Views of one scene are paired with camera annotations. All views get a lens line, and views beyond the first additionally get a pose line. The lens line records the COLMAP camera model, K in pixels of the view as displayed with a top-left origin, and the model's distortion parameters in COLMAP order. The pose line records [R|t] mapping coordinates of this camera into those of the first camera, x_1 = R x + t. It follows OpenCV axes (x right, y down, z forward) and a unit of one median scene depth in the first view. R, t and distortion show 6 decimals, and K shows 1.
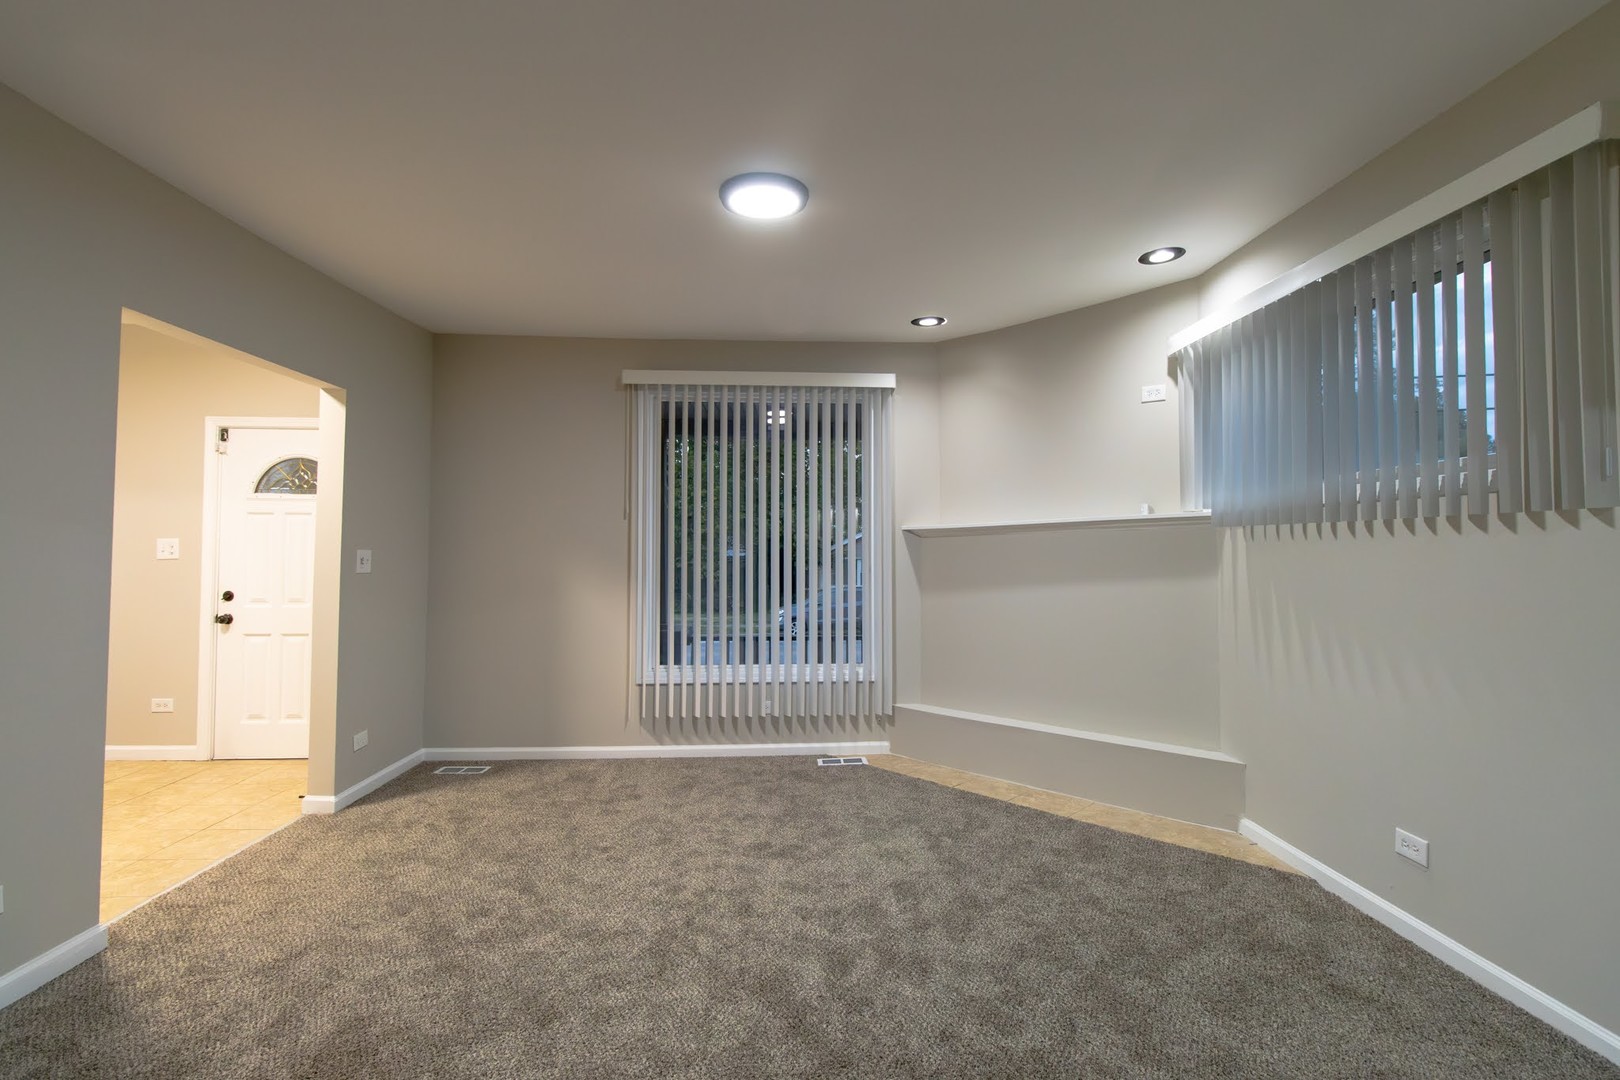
lens RADIAL K [[773.3, 0, 828.8], [0, 773.3, 527.8], [0, 0, 1]] dist [0.000202, -0.000335]
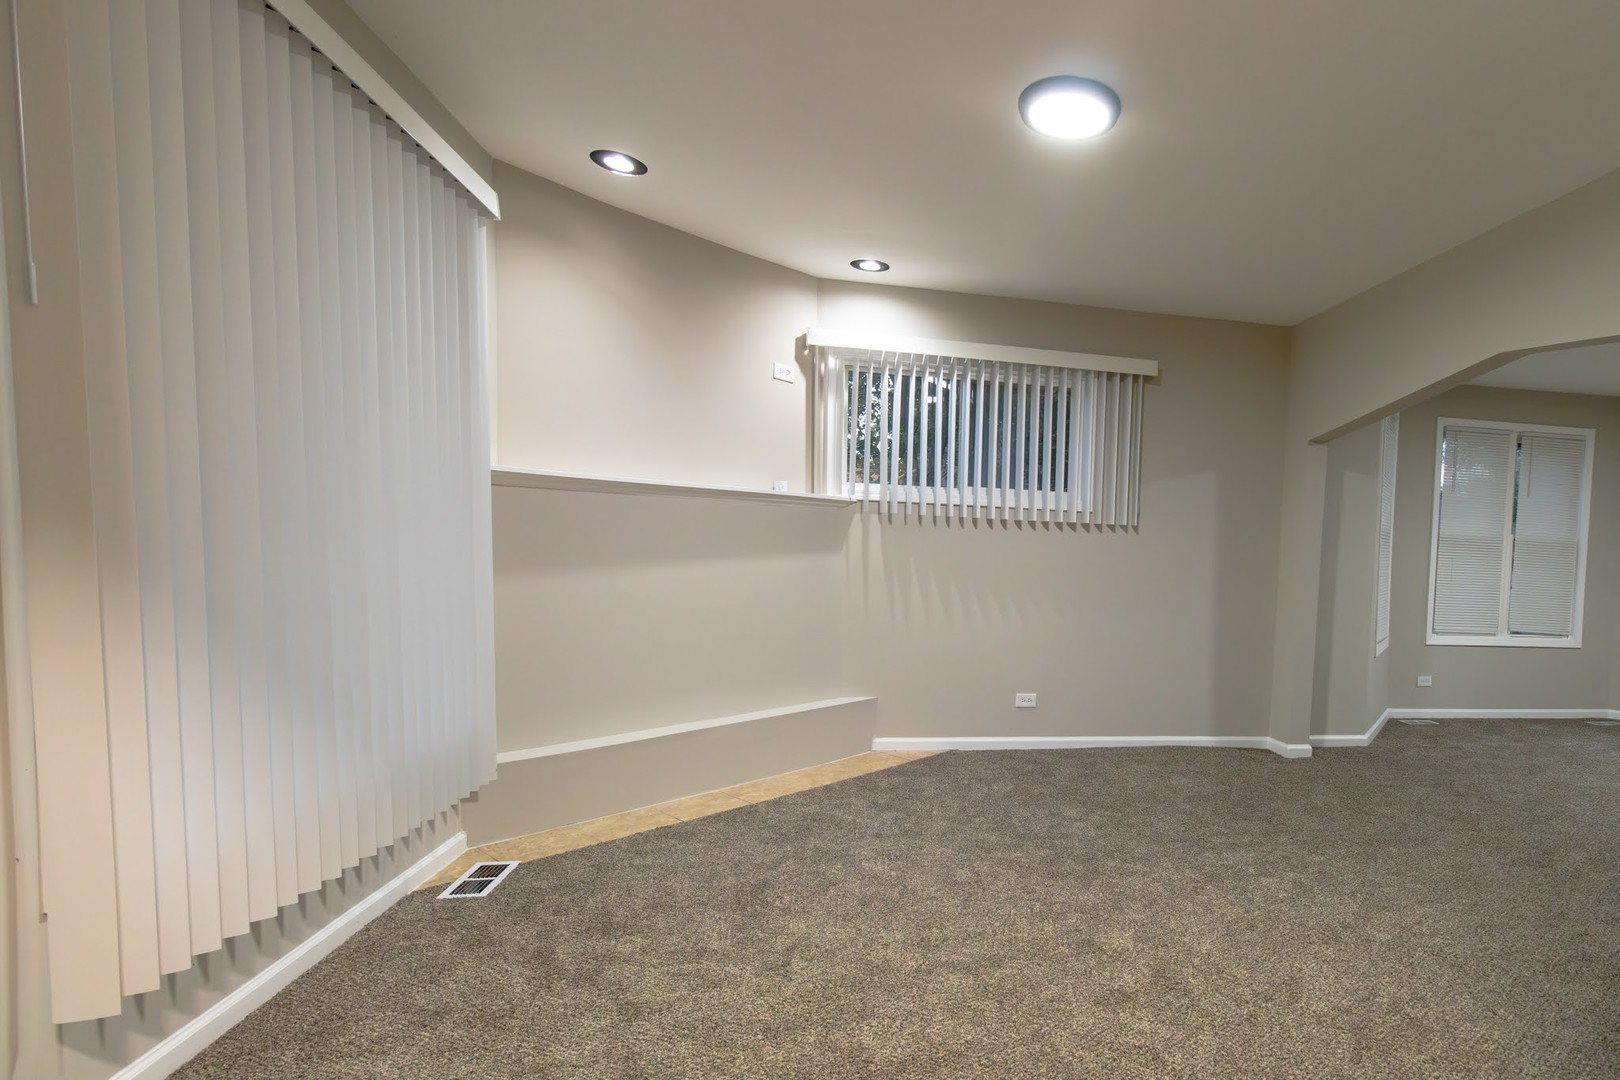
lens RADIAL K [[1270.5, 0, 811.0], [0, 1270.5, 566.9], [0, 0, 1]] dist [0.002453, -0.000181]
pose [[-0.226083, -0.021383, 0.973873, -1.261376], [-0.073180, 0.997307, 0.004909, 0.071612], [-0.971355, -0.070158, -0.227039, 1.342426]]
